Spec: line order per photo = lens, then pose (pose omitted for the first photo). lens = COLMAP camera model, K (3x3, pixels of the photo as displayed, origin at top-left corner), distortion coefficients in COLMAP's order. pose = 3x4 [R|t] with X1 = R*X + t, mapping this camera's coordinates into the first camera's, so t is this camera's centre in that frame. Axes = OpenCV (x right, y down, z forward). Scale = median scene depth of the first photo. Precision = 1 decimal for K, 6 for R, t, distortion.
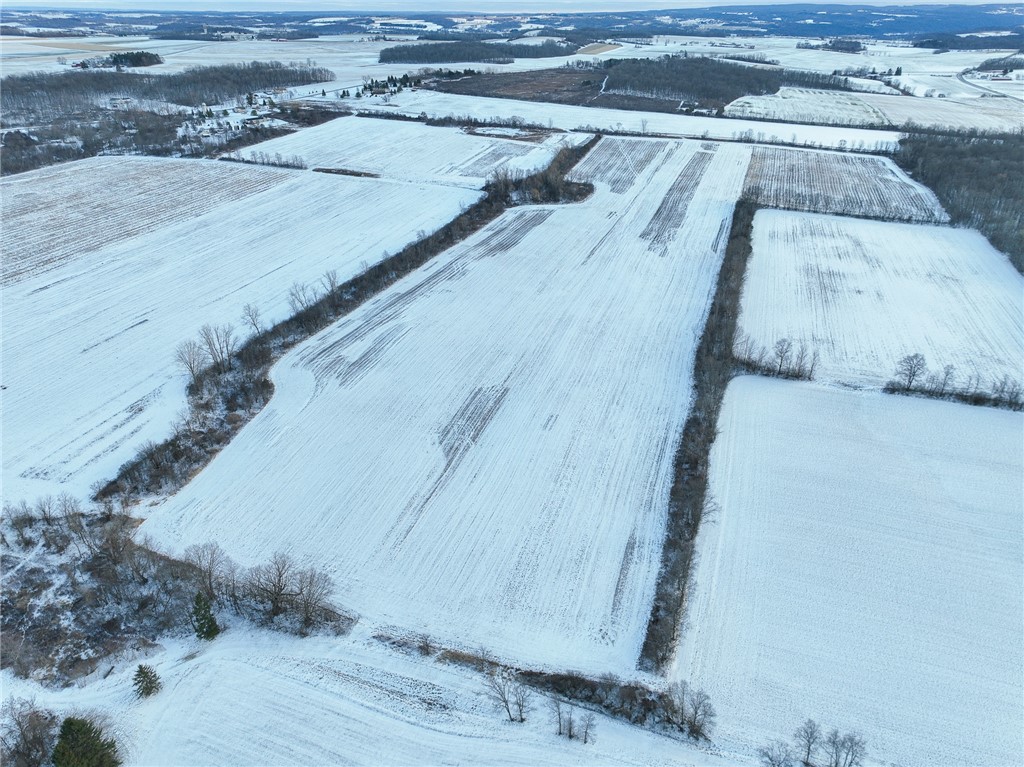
lens RADIAL K [[735.1, 0, 519.1], [0, 735.1, 382.5], [0, 0, 1]] dist [-0.002298, 0.013528]
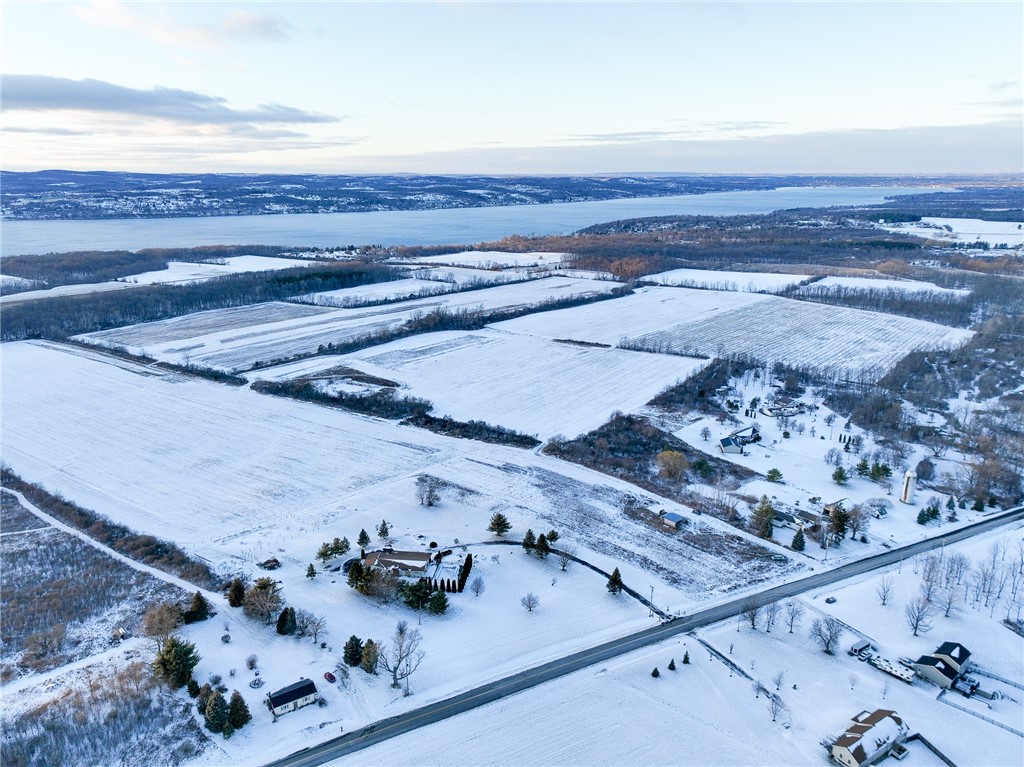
lens RADIAL K [[713.8, 0, 512.9], [0, 713.8, 385.6], [0, 0, 1]] dist [-0.007447, 0.017323]
pose [[-0.947181, -0.095192, 0.306245, -0.476766], [0.143540, 0.728100, 0.670273, -0.983864], [-0.286782, 0.678829, -0.675979, 1.813139]]
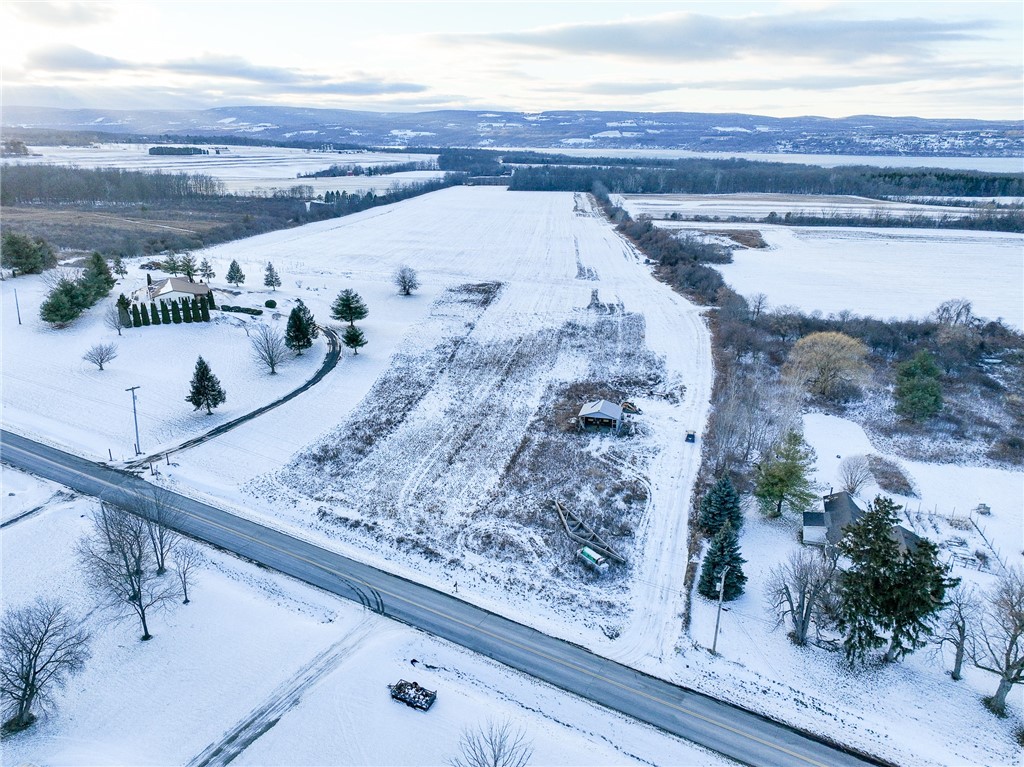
lens RADIAL K [[735.1, 0, 519.1], [0, 735.1, 382.5], [0, 0, 1]] dist [-0.002298, 0.013528]
pose [[-0.247182, -0.324718, 0.912940, -0.625085], [0.436576, 0.803804, 0.404104, -0.674105], [-0.865045, 0.498455, -0.056922, 1.537930]]
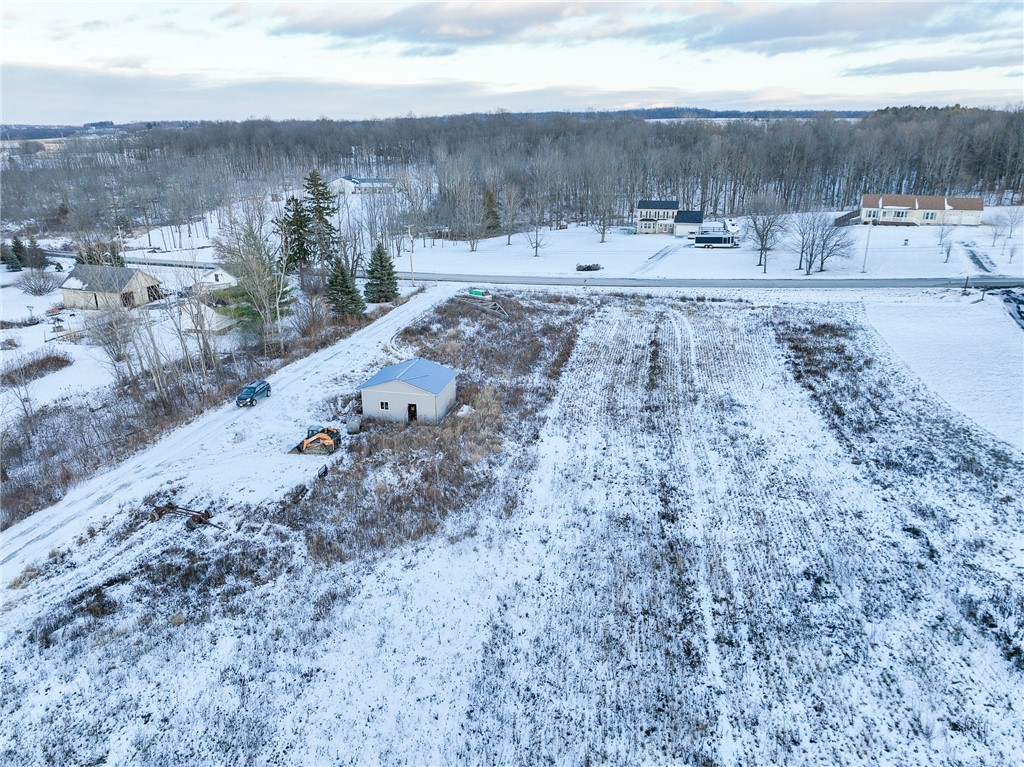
lens RADIAL K [[713.8, 0, 512.9], [0, 713.8, 385.6], [0, 0, 1]] dist [-0.007447, 0.017323]
pose [[0.279494, 0.319383, -0.905471, -0.343769], [-0.427173, 0.885942, 0.180638, -0.595241], [0.859887, 0.336306, 0.384047, 1.483510]]
